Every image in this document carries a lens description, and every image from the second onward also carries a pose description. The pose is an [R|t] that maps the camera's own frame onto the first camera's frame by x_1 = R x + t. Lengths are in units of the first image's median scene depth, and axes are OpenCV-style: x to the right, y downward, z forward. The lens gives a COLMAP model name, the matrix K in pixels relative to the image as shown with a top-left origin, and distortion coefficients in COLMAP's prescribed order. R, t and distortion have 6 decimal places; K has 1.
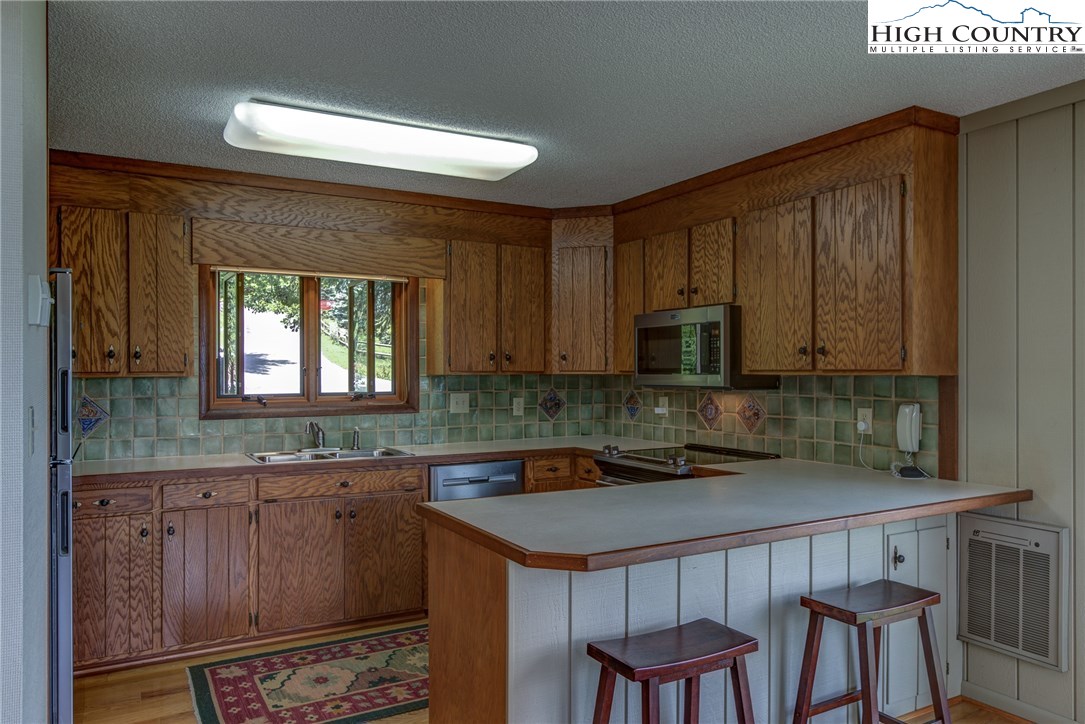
lens RADIAL K [[804.8, 0, 542.2], [0, 804.8, 374.8], [0, 0, 1]] dist [-0.002981, 0.013726]
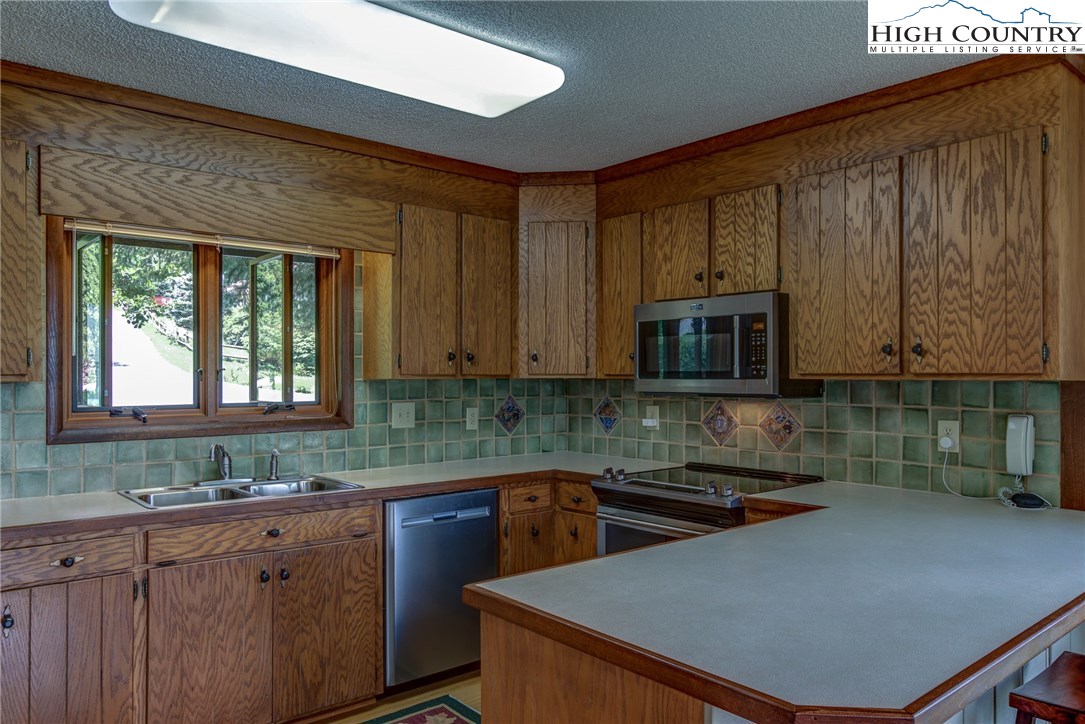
lens RADIAL K [[804.8, 0, 542.2], [0, 804.8, 374.8], [0, 0, 1]] dist [-0.002981, 0.013726]
pose [[0.982335, 0.001682, 0.187122, -0.141822], [-0.000826, 0.999989, -0.004652, -0.000752], [-0.187127, 0.004415, 0.982326, 0.249283]]
